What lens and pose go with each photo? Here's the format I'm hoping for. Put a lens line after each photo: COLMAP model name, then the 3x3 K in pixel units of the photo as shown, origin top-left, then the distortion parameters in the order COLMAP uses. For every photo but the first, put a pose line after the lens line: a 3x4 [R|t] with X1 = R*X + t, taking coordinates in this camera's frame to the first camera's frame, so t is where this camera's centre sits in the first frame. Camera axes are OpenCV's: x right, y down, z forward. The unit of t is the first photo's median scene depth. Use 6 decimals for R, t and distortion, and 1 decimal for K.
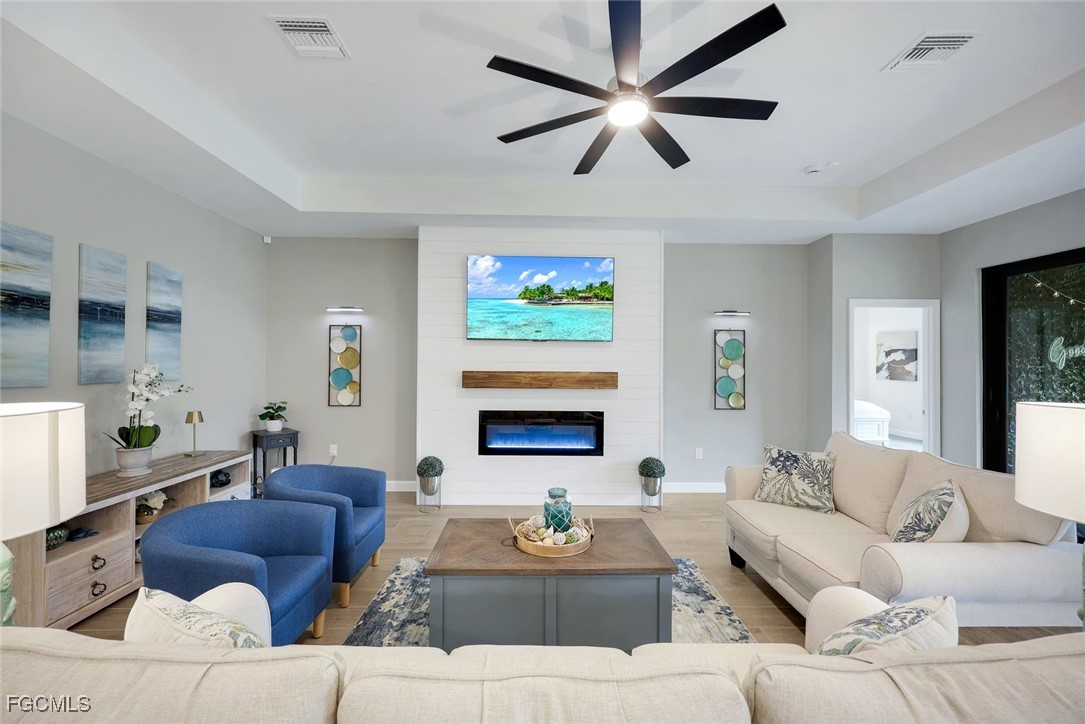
lens RADIAL K [[444.9, 0, 542.5], [0, 444.9, 362.0], [0, 0, 1]] dist [-0.000593, -0.000100]
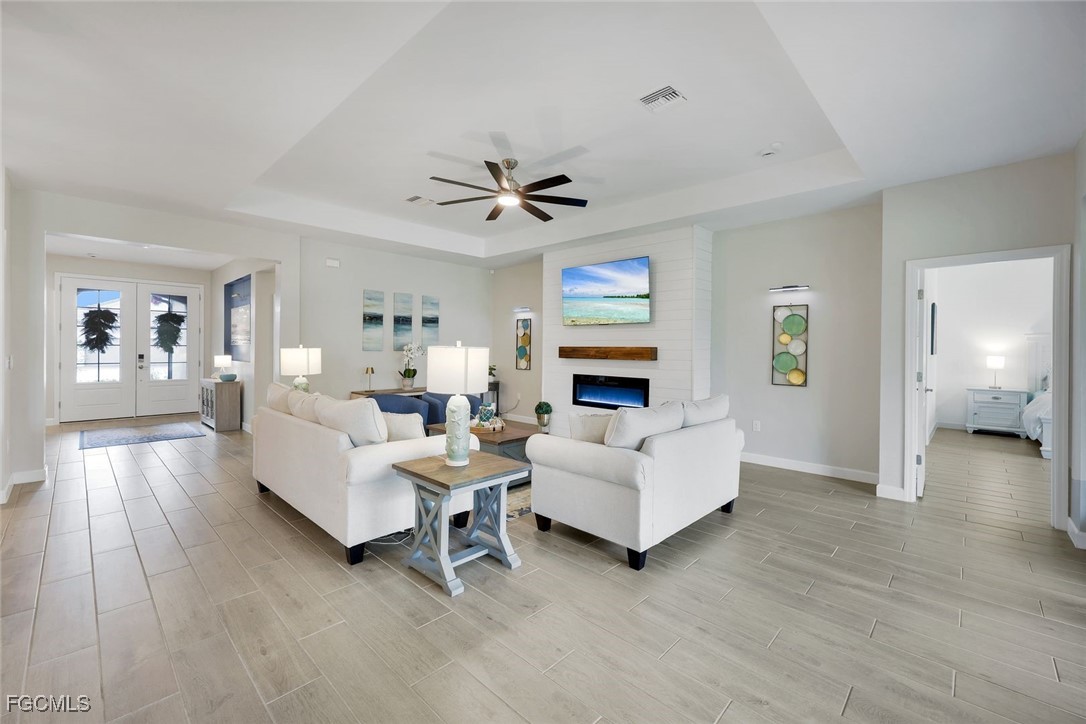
lens RADIAL K [[451.0, 0, 542.0], [0, 451.0, 349.3], [0, 0, 1]] dist [0.001744, 0.000307]
pose [[0.707417, -0.000433, -0.706796, 0.864598], [0.000863, 1.000000, 0.000251, 0.029177], [0.706796, -0.000788, 0.707417, -0.118928]]
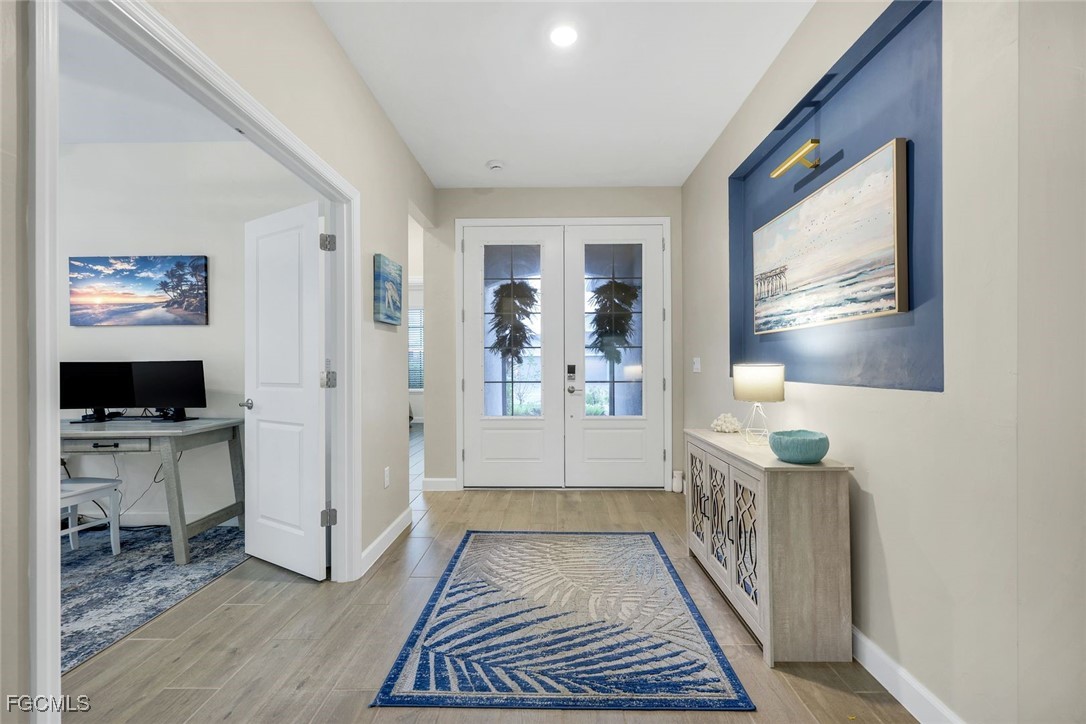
lens RADIAL K [[469.5, 0, 542.9], [0, 469.5, 364.9], [0, 0, 1]] dist [0.002916, 0.000529]
pose [[-0.038166, -0.006158, -0.999252, -0.553381], [0.009005, 0.999938, -0.006506, 0.053338], [0.999231, -0.009246, -0.038108, 0.001526]]
